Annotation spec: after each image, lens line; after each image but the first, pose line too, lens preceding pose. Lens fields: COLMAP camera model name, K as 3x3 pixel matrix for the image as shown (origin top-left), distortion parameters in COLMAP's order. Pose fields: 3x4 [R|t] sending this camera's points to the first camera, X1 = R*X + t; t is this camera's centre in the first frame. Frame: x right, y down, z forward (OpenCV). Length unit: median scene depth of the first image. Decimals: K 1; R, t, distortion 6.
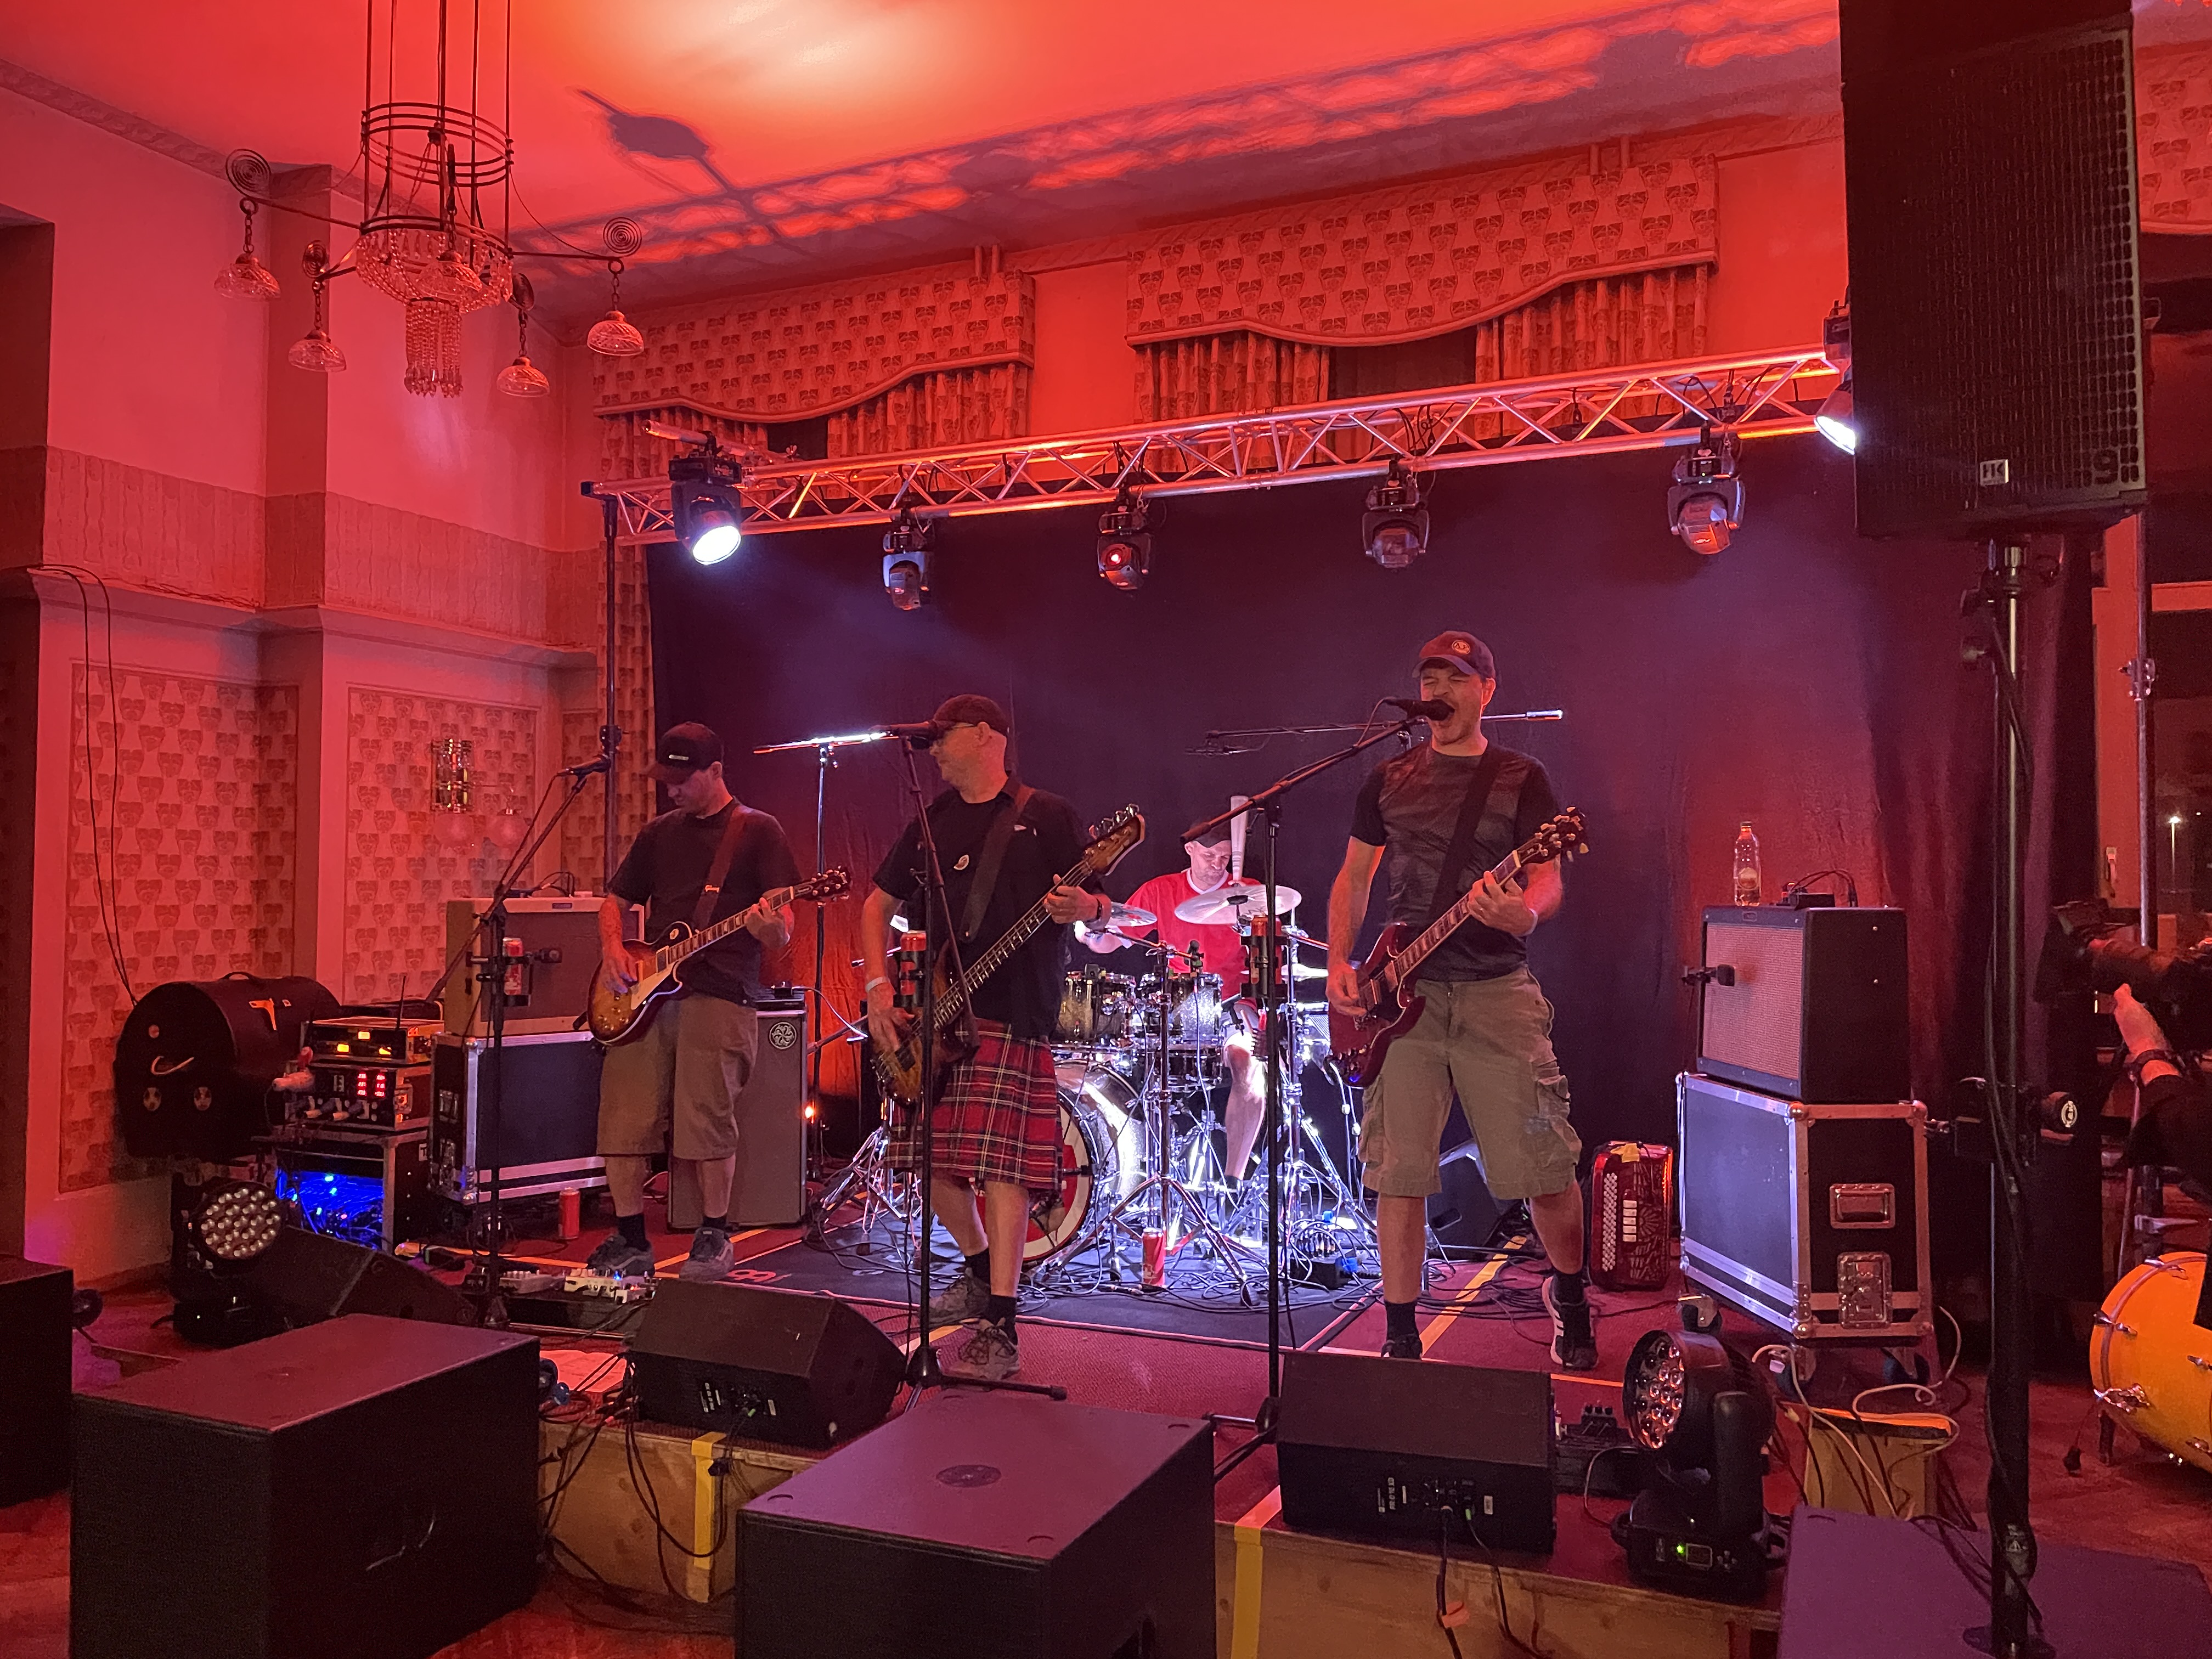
lens RADIAL K [[1667.1, 0, 1115.7], [0, 1667.1, 821.6], [0, 0, 1]] dist [0.086502, -0.112887]
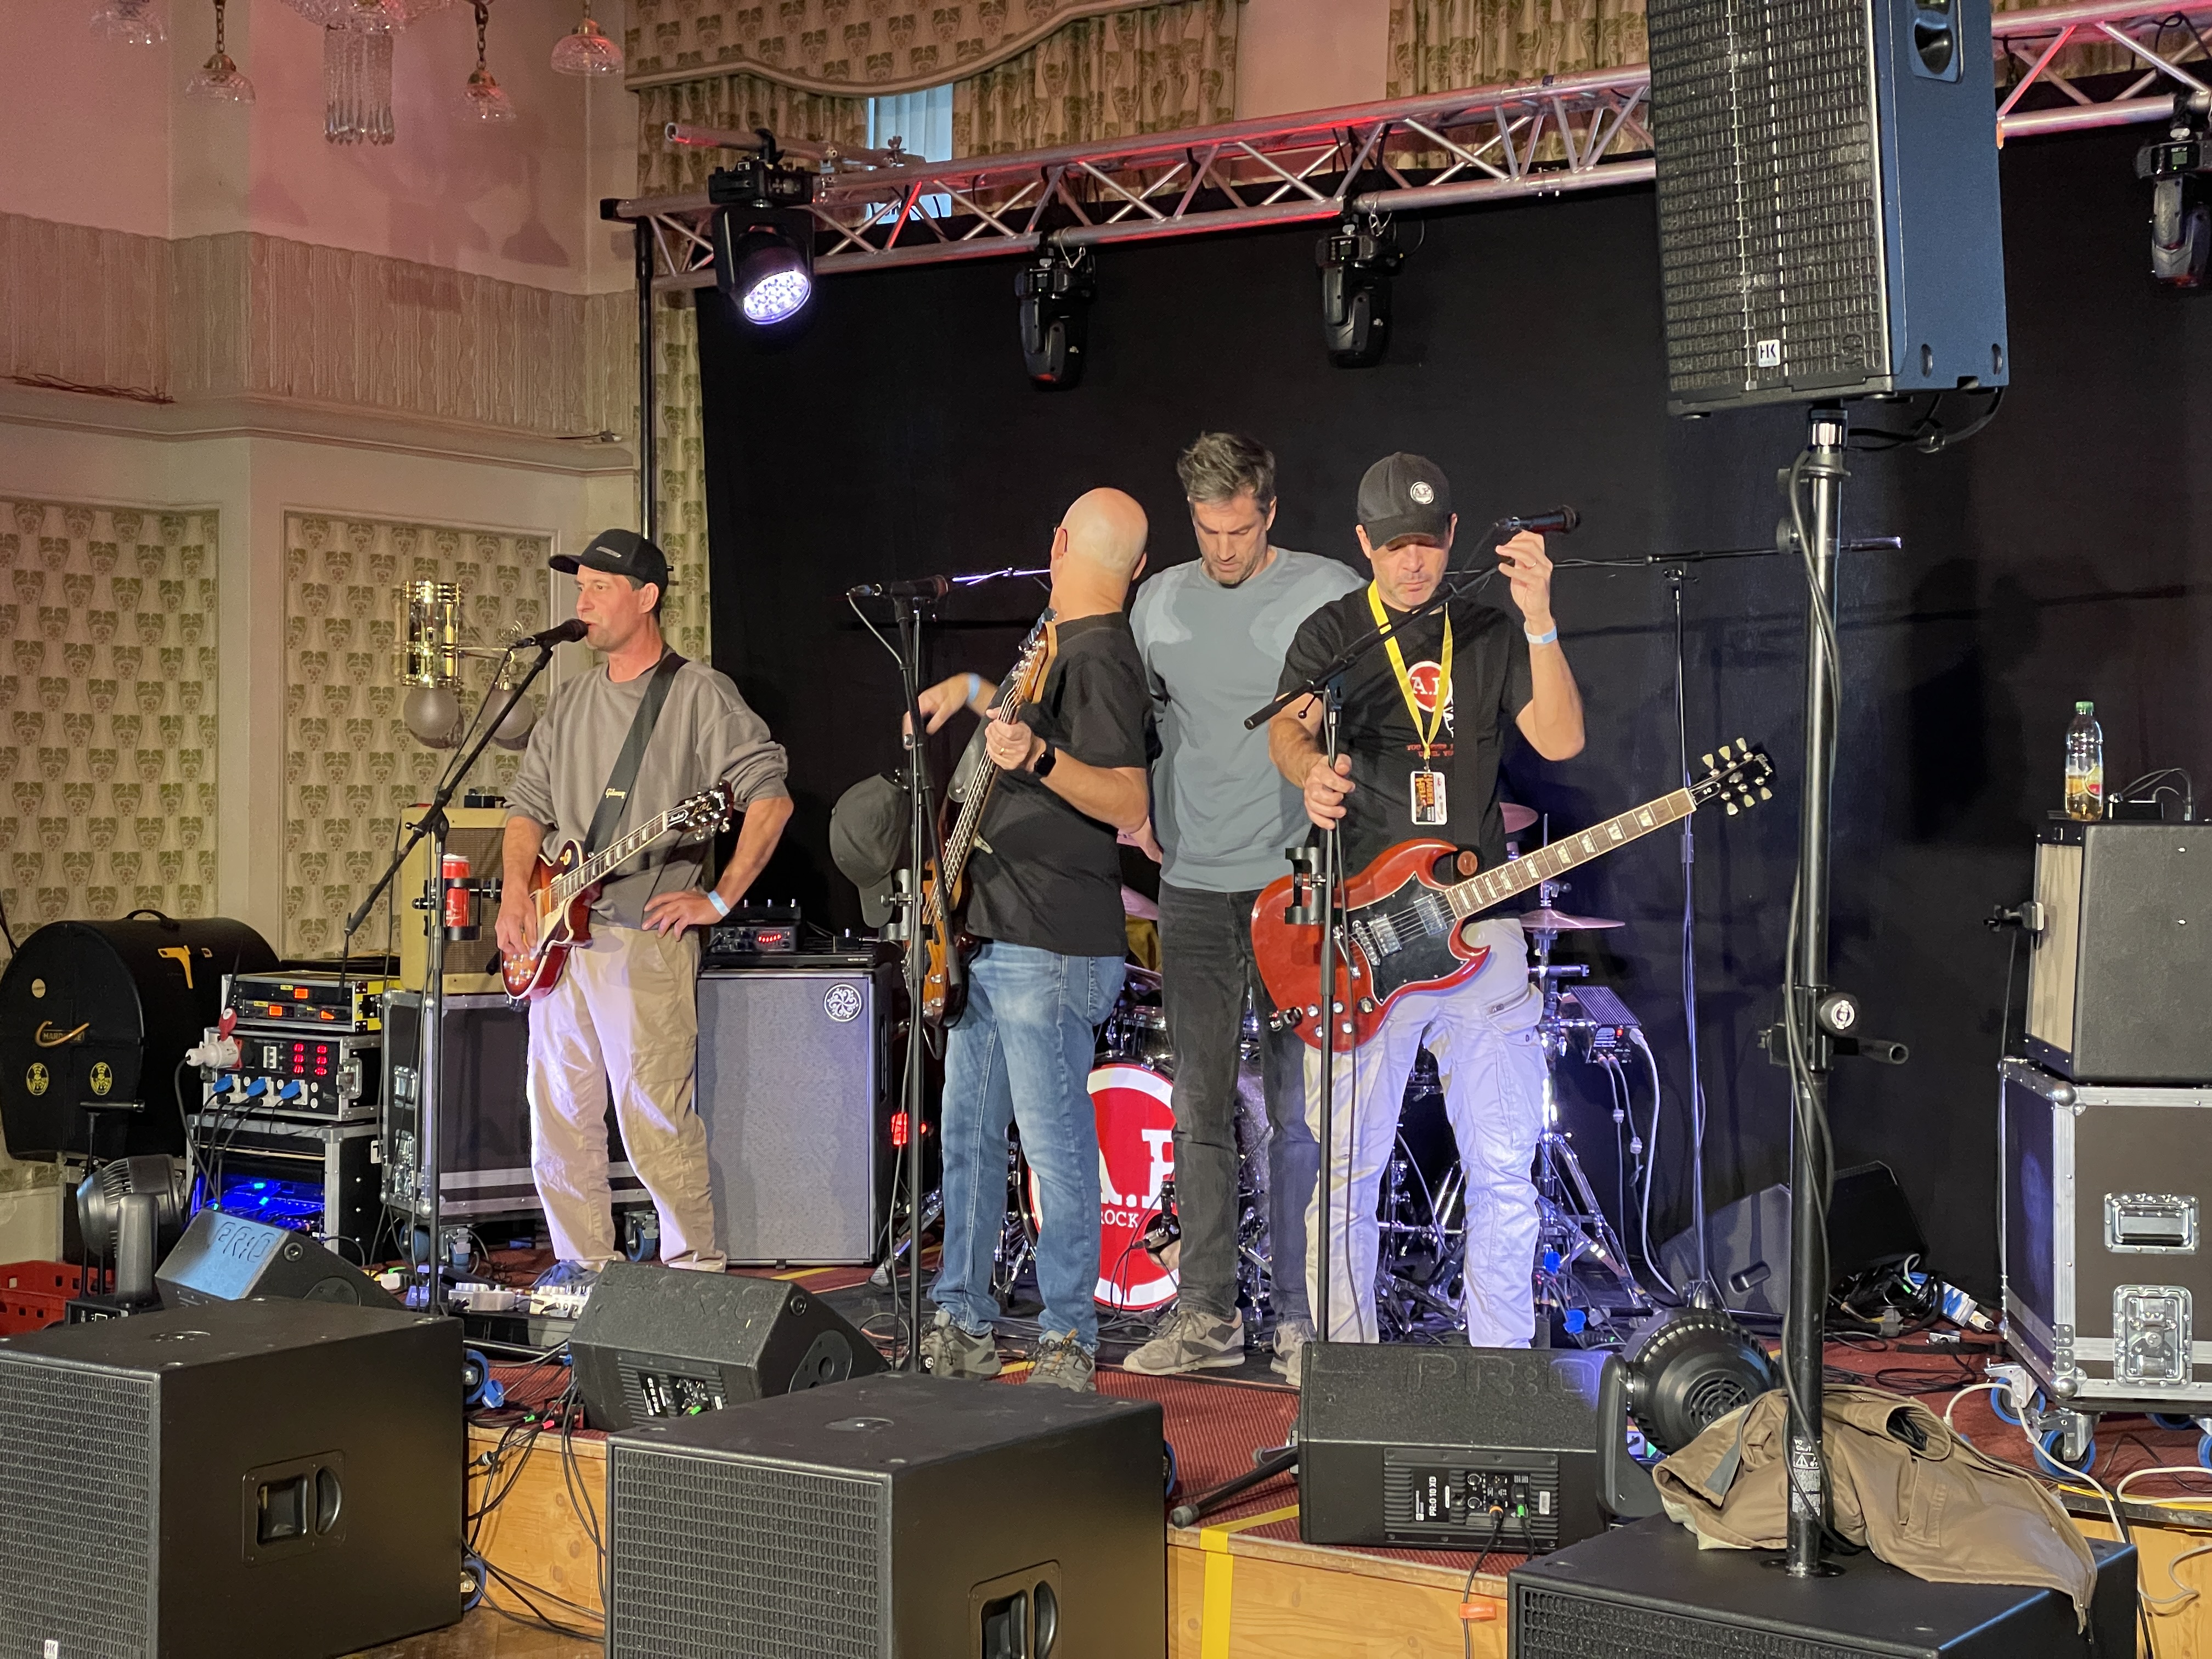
lens RADIAL K [[3298.1, 0, 1115.0], [0, 3298.1, 803.5], [0, 0, 1]] dist [0.123115, 0.000000]
pose [[0.979210, 0.003360, -0.202819, 0.176539], [0.004017, 0.999346, 0.035949, -0.006297], [0.202807, -0.036016, 0.978556, -0.309189]]
